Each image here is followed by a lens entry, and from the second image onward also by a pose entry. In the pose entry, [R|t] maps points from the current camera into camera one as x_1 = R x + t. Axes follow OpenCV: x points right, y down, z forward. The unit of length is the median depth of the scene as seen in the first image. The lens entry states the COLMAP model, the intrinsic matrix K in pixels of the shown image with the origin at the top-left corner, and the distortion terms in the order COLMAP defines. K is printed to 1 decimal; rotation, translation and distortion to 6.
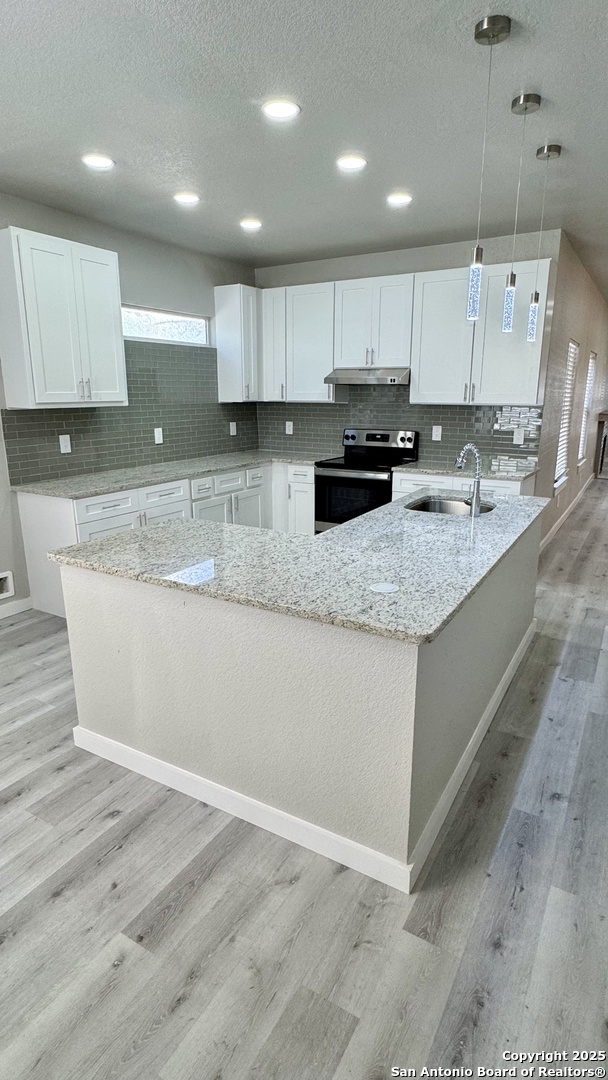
lens RADIAL K [[576.3, 0, 306.7], [0, 576.3, 541.4], [0, 0, 1]] dist [0.000145, 0.000237]
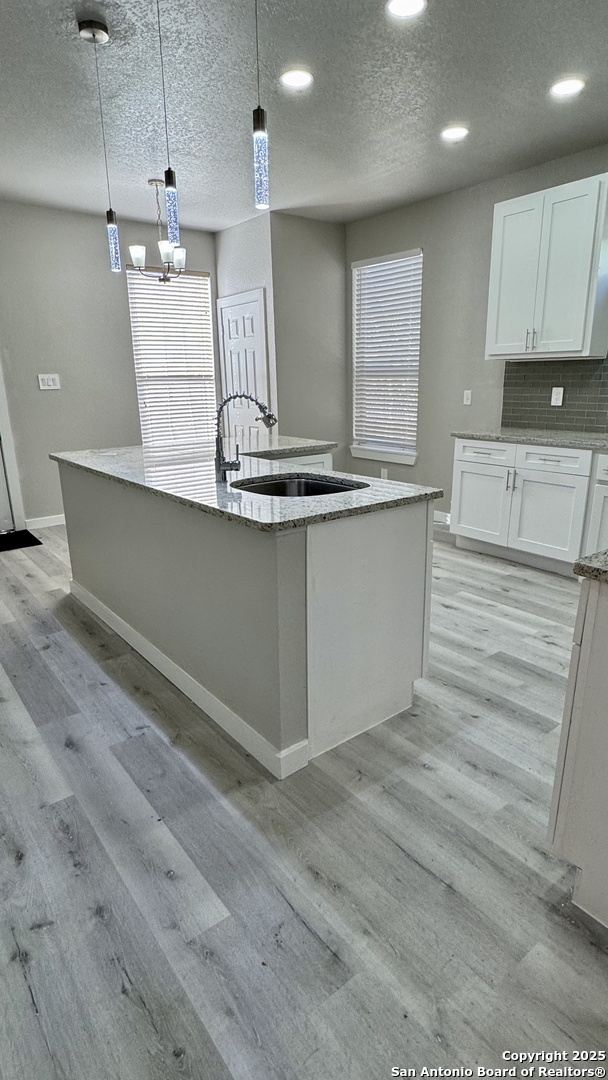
lens RADIAL K [[576.3, 0, 306.7], [0, 576.3, 541.4], [0, 0, 1]] dist [0.000145, 0.000237]
pose [[-0.373558, 0.259634, -0.890531, 0.765435], [-0.222849, 0.906795, 0.357856, -0.220167], [0.900440, 0.332134, -0.280881, 1.058575]]
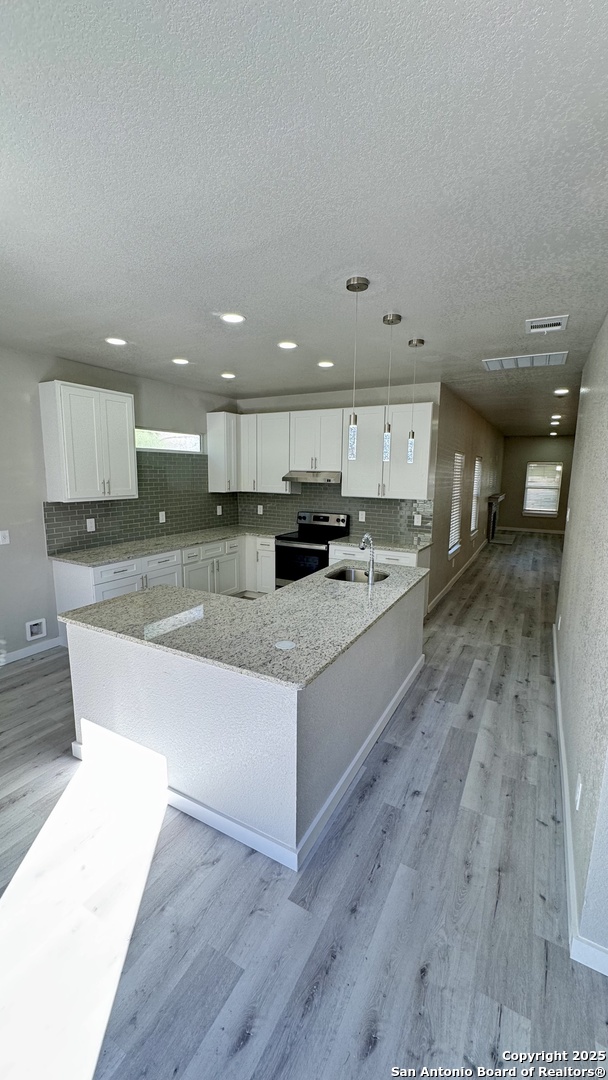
lens RADIAL K [[429.1, 0, 304.0], [0, 429.1, 540.0], [0, 0, 1]] dist [-0.001421, -0.000357]
pose [[0.999597, 0.007023, 0.027499, 0.074375], [-0.004362, 0.995403, -0.095674, -0.038968], [-0.028045, 0.095515, 0.995033, -0.048177]]
